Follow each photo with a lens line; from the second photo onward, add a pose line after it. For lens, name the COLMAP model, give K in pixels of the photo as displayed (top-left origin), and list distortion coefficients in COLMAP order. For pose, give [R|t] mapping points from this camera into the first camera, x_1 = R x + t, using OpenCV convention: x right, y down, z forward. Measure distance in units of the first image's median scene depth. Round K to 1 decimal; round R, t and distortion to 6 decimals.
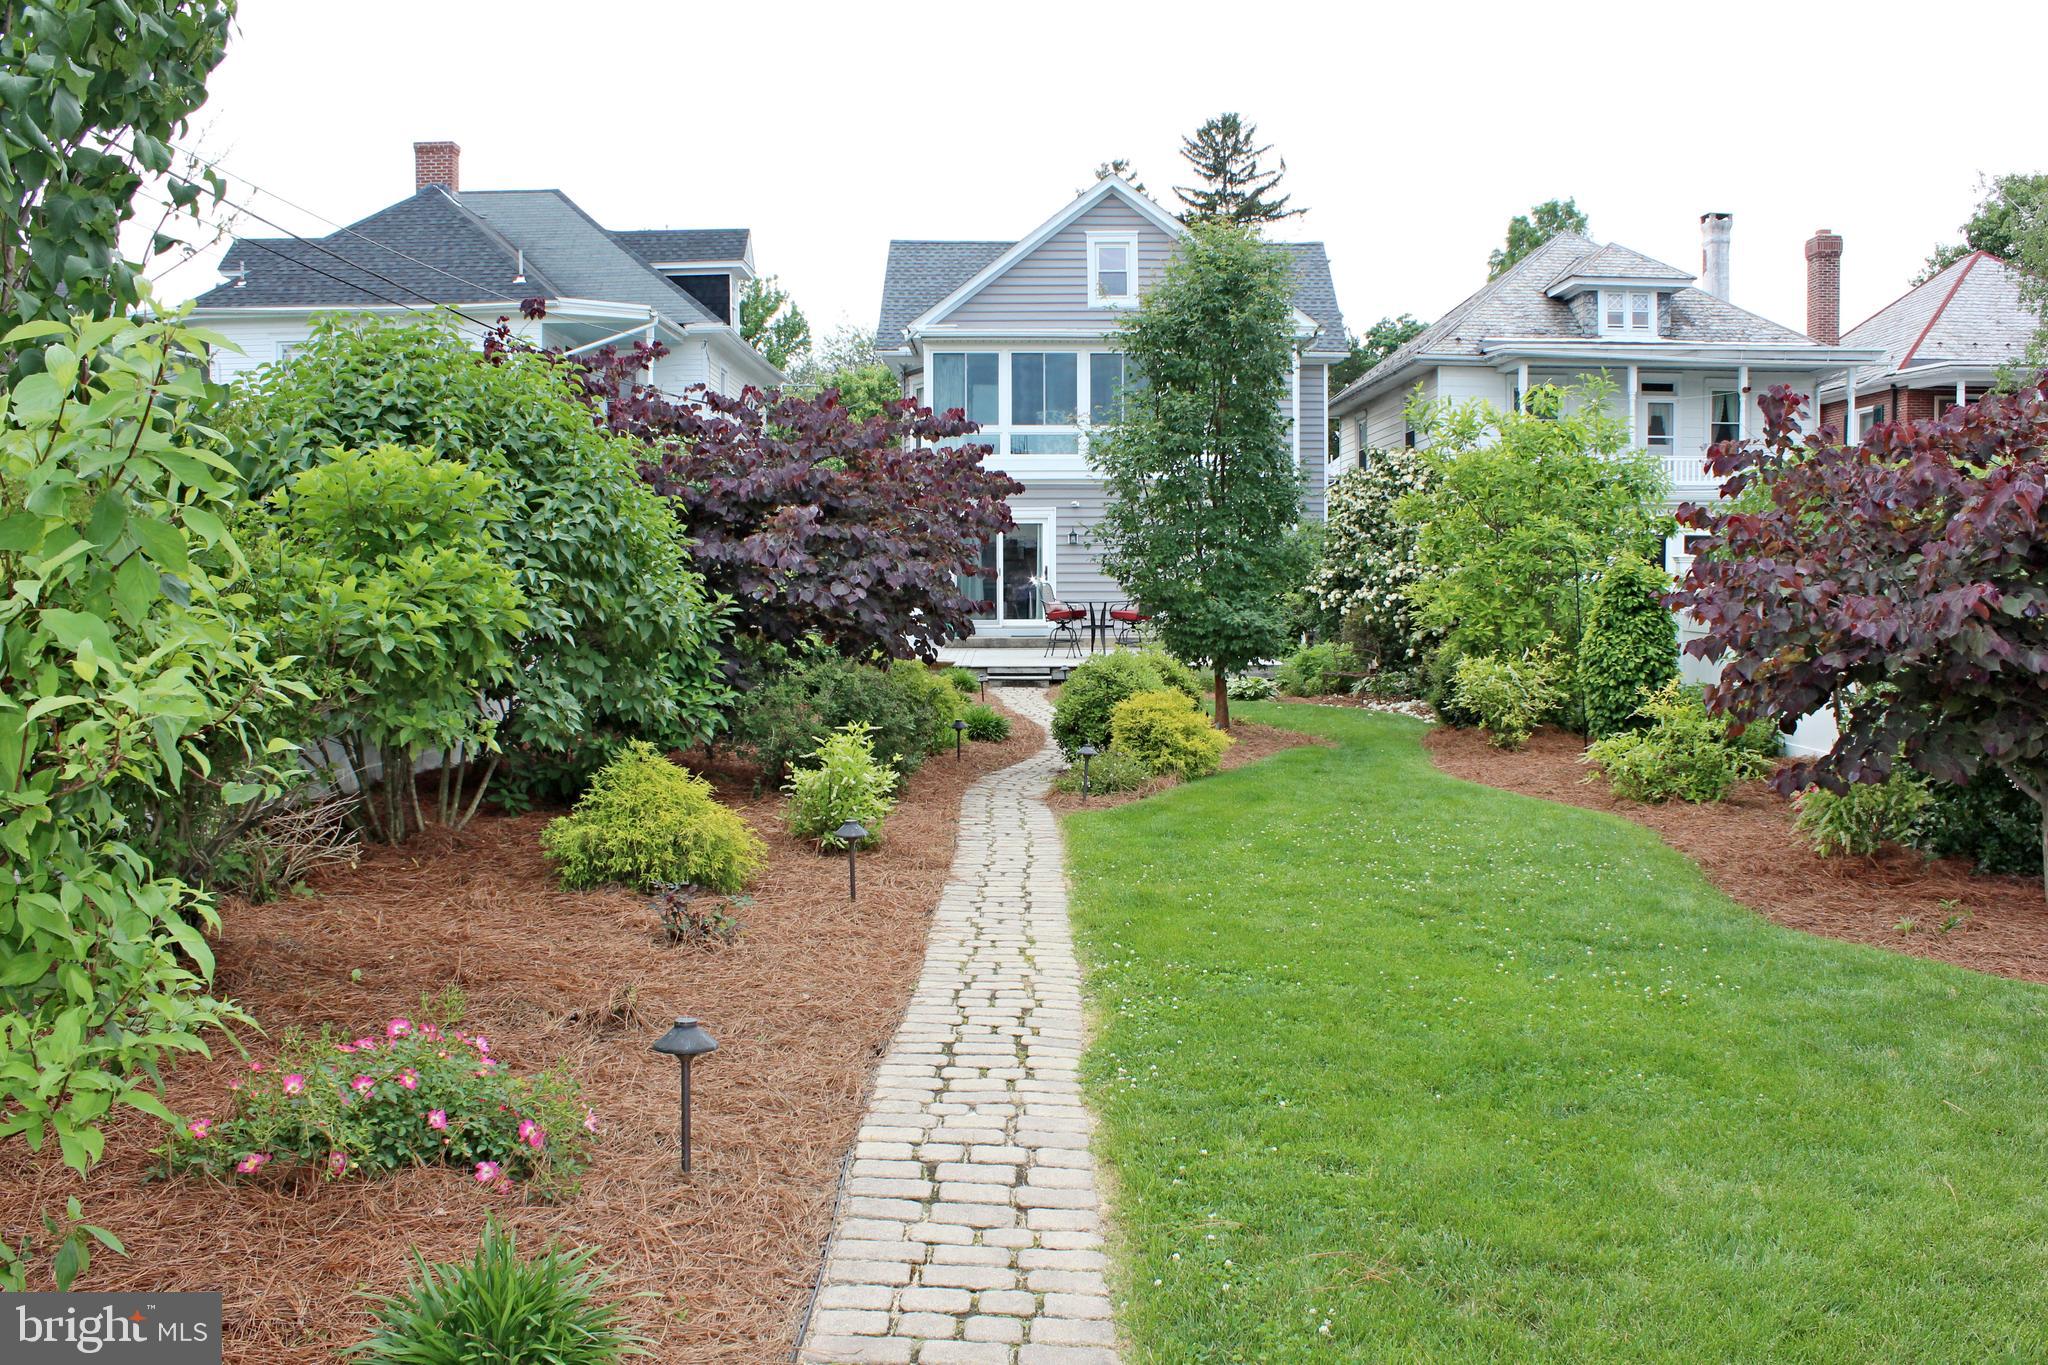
lens RADIAL K [[1847.8, 0, 1023.0], [0, 1847.8, 683.2], [0, 0, 1]] dist [-0.125039, -0.001687]
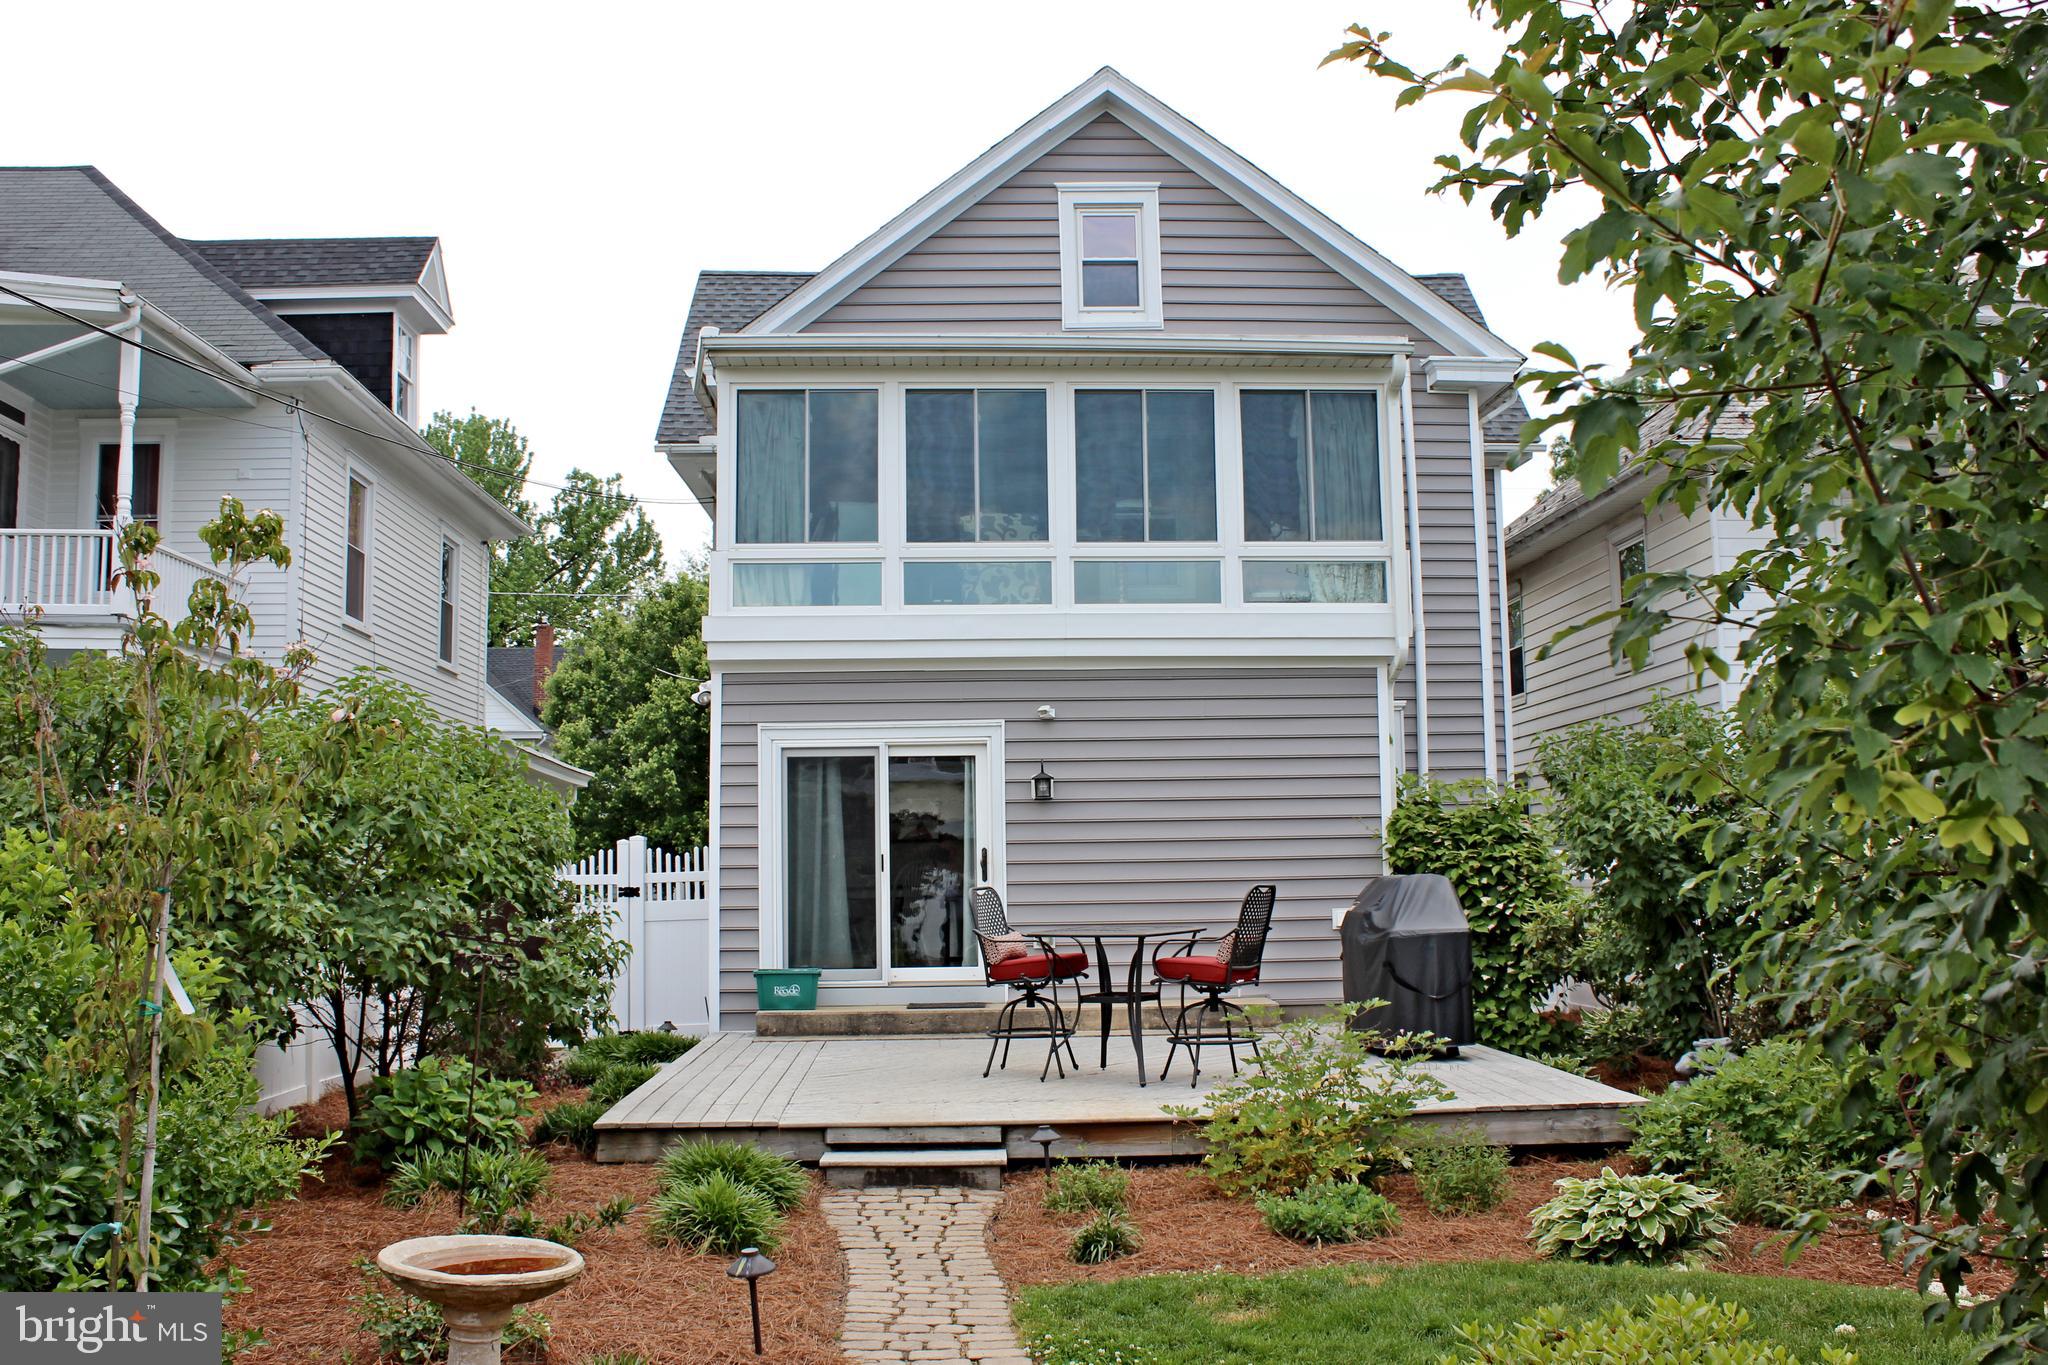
lens RADIAL K [[1862.5, 0, 1023.3], [0, 1862.5, 680.9], [0, 0, 1]] dist [-0.121802, 0.004406]
pose [[0.999238, -0.006981, 0.038398, 0.004252], [0.013033, 0.987079, -0.159704, -0.027265], [-0.036787, 0.160083, 0.986418, 0.478543]]
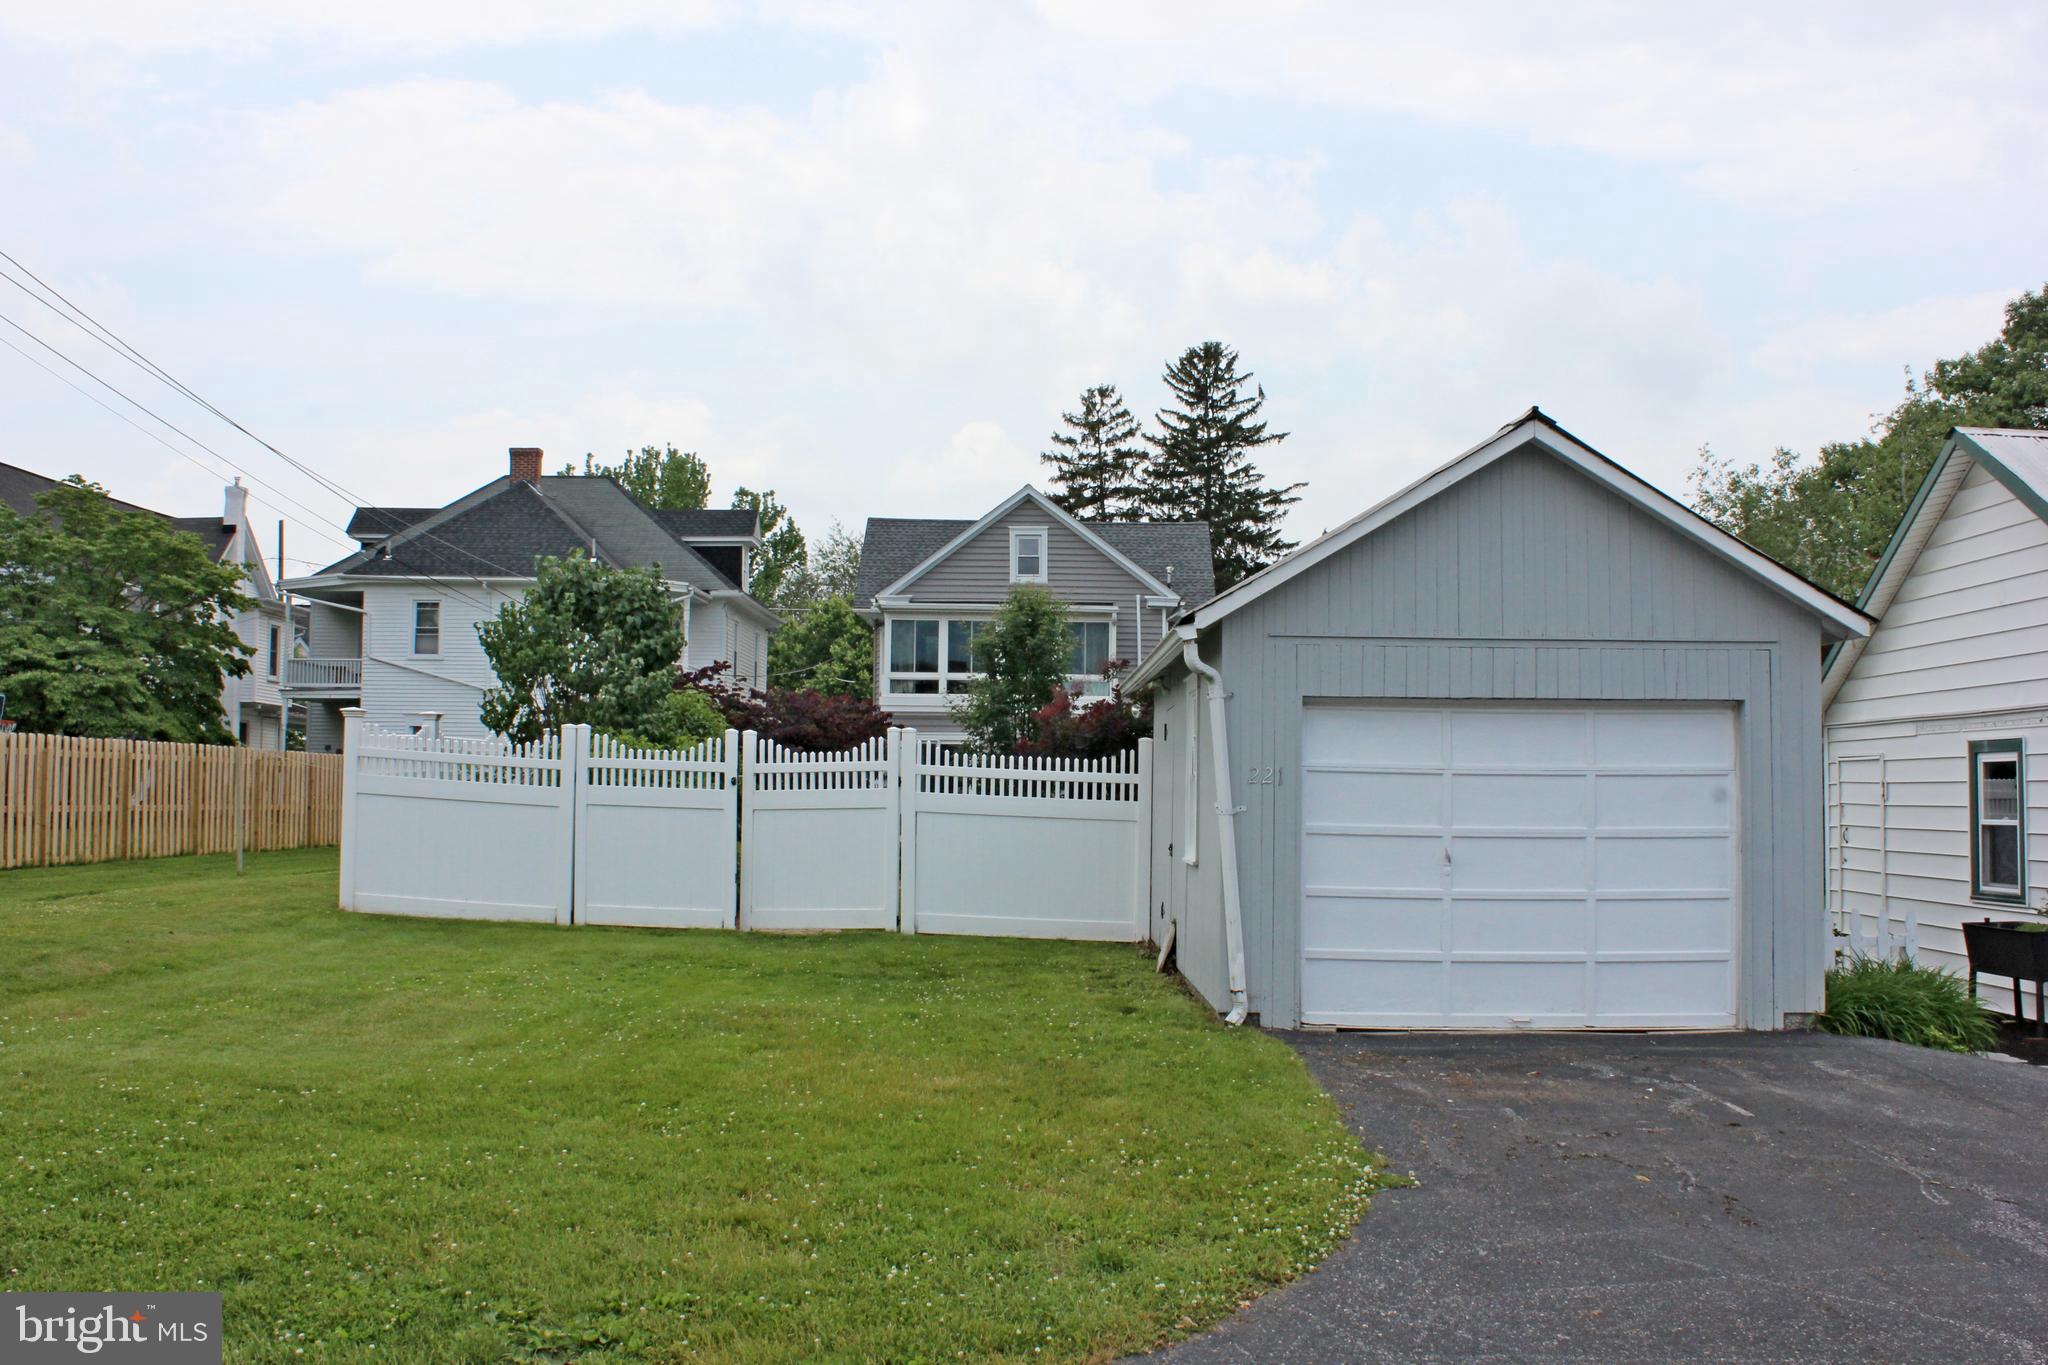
lens RADIAL K [[2485.3, 0, 1018.8], [0, 2485.3, 685.4], [0, 0, 1]] dist [-0.038359, 0.000000]
pose [[0.999477, 0.015447, -0.028425, 0.087387], [-0.018187, 0.994937, -0.098841, 0.045648], [0.026754, 0.099307, 0.994697, -0.737993]]
